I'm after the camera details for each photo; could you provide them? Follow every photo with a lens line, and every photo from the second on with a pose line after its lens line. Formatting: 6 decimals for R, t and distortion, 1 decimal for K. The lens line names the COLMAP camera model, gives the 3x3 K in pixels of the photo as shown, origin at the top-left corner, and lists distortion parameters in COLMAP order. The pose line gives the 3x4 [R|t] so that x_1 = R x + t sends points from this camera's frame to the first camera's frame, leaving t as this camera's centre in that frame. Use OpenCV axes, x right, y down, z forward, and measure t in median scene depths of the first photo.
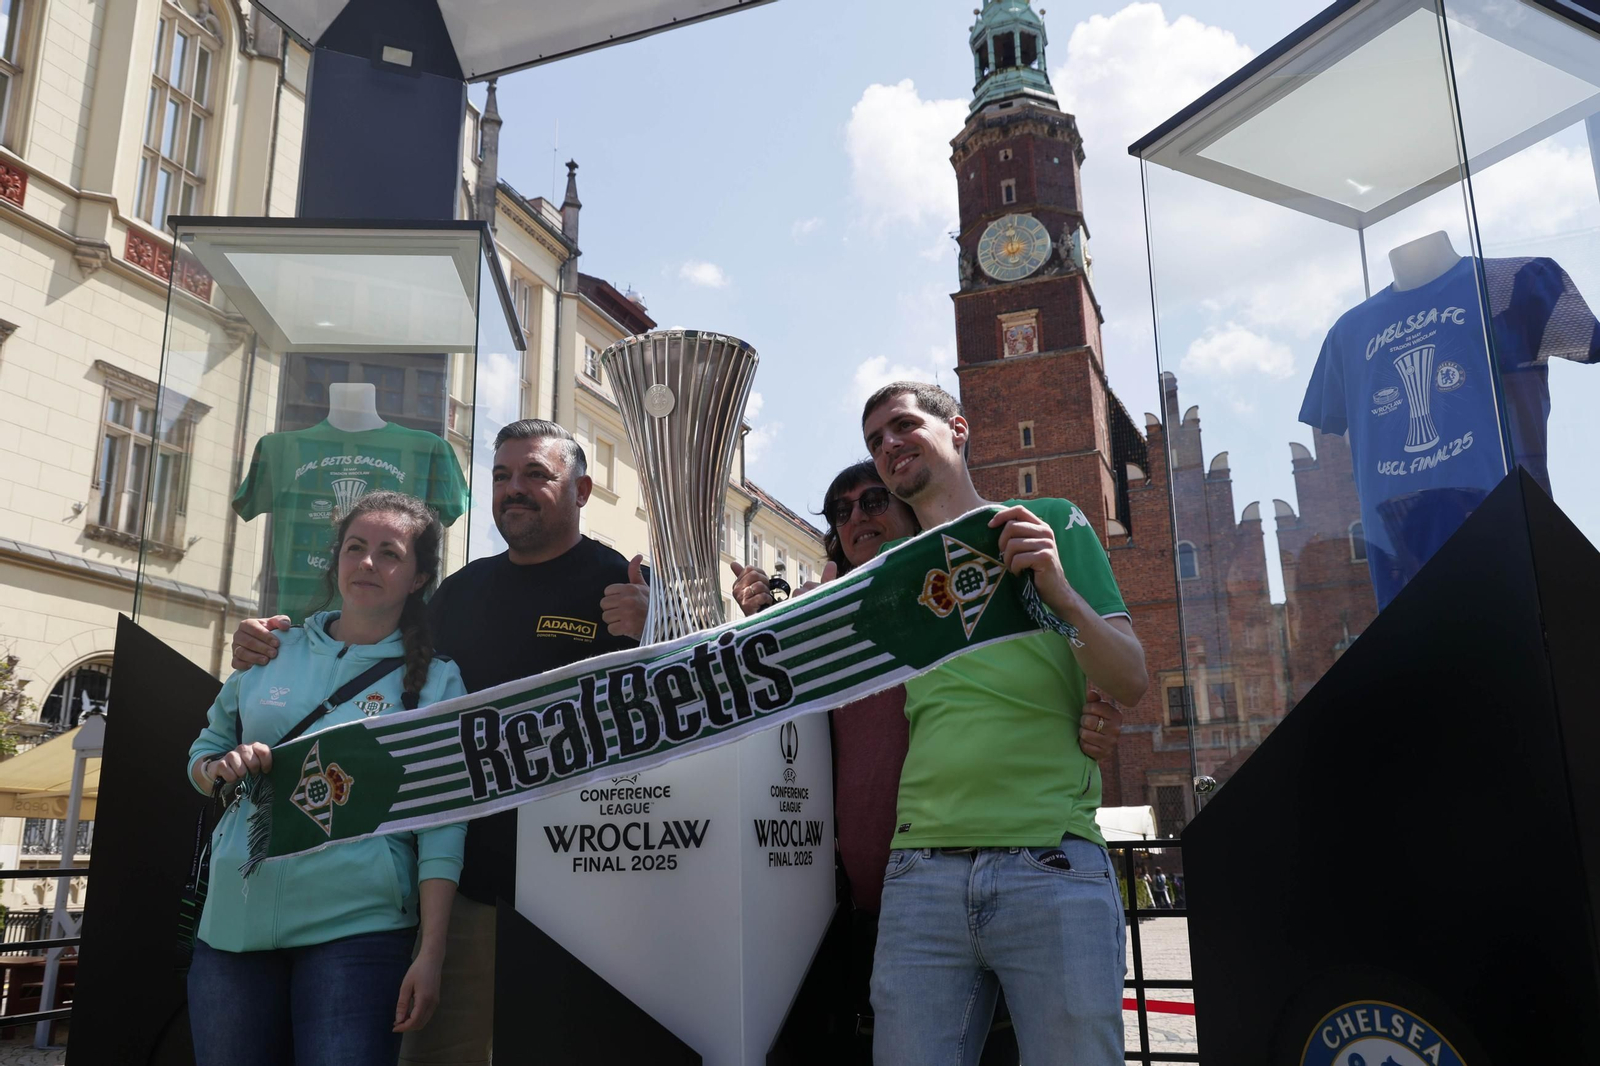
lens RADIAL K [[1274.3, 0, 799.7], [0, 1274.3, 540.0], [0, 0, 1]] dist [0.011959, -0.000365]
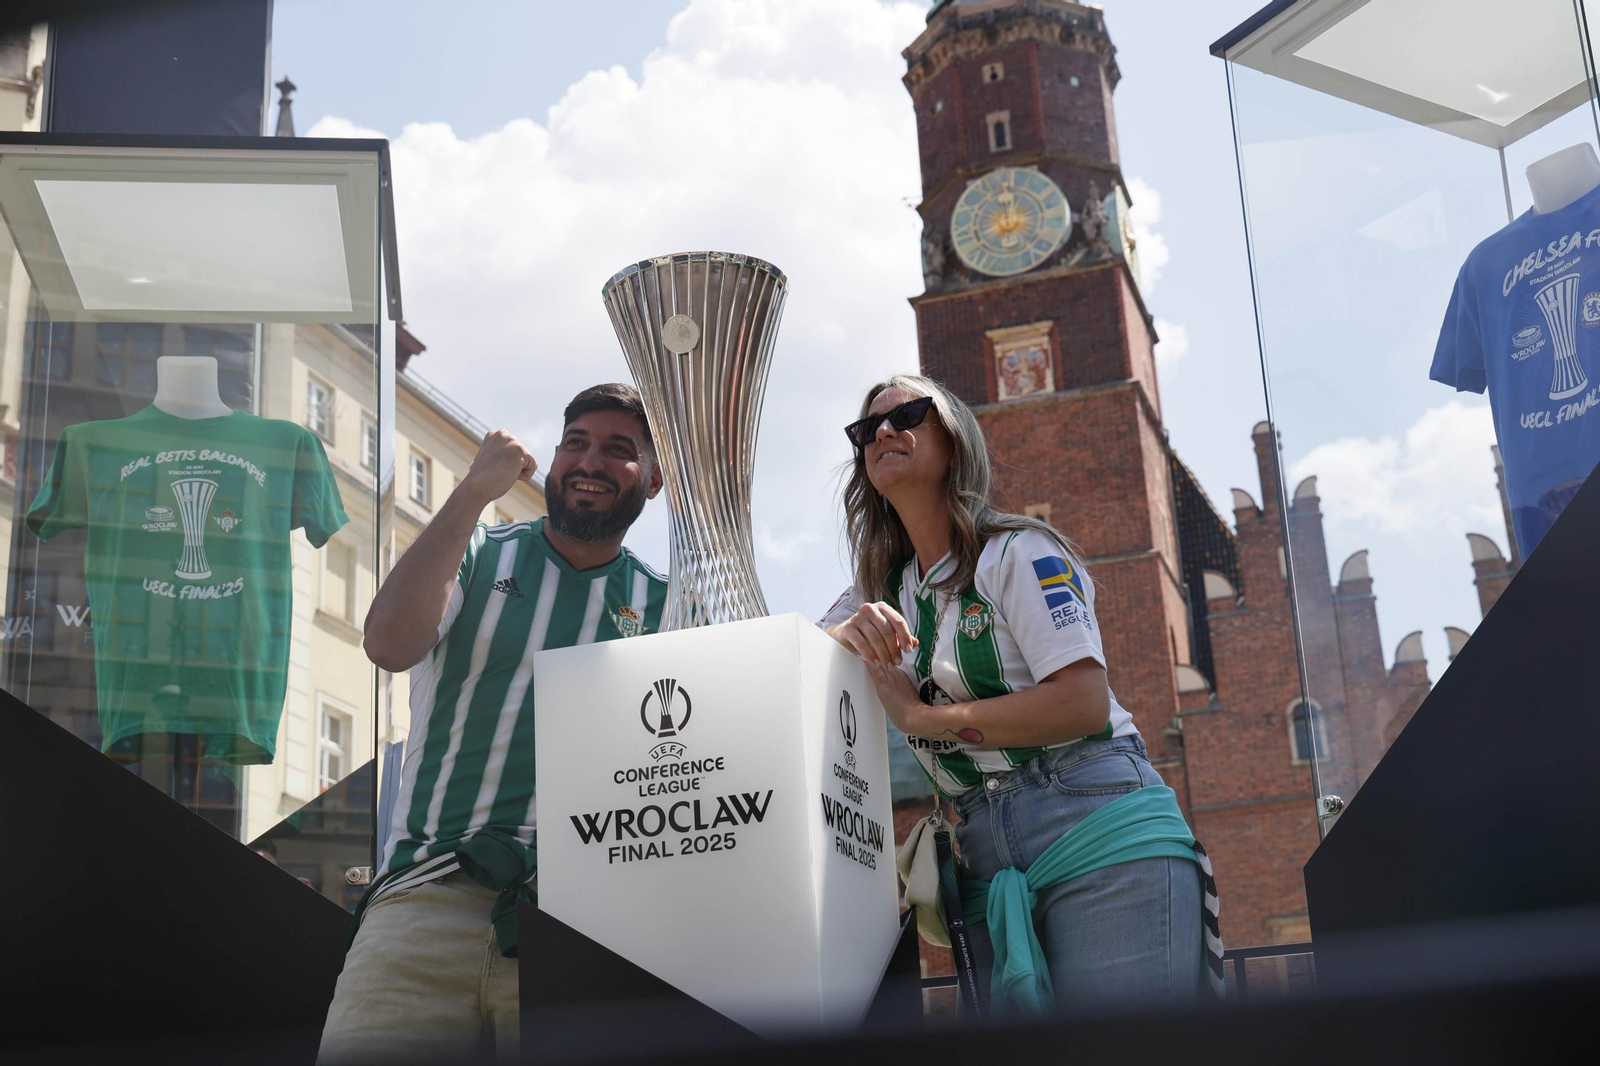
lens RADIAL K [[2153.8, 0, 803.8], [0, 2153.8, 531.5], [0, 0, 1]] dist [0.050474, 0.000000]
pose [[0.997638, -0.012509, 0.067549, -0.083426], [0.018122, 0.996374, -0.083123, 0.094020], [-0.066264, 0.084151, 0.994247, -0.278282]]
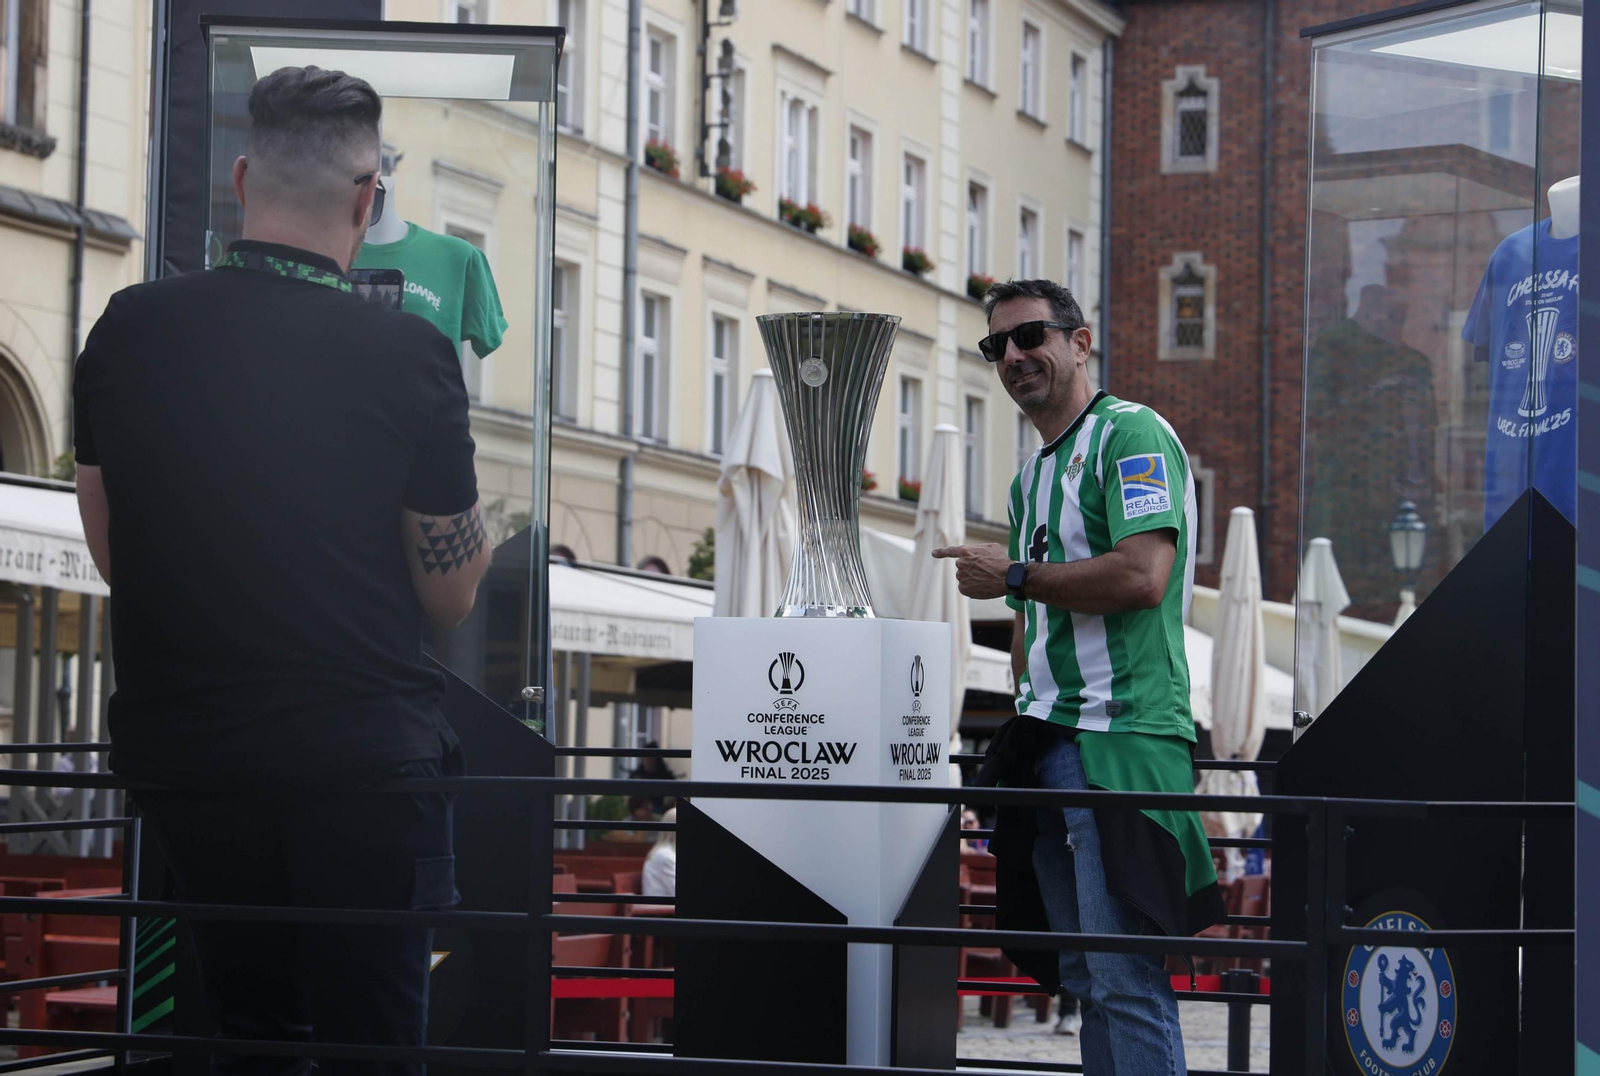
lens RADIAL K [[3974.7, 0, 799.1], [0, 3974.7, 539.2], [0, 0, 1]] dist [0.242540, 0.000000]
pose [[0.998992, 0.042278, 0.015086, -0.111348], [-0.044411, 0.979769, 0.195141, -0.425742], [-0.006530, -0.195614, 0.980659, -1.615194]]
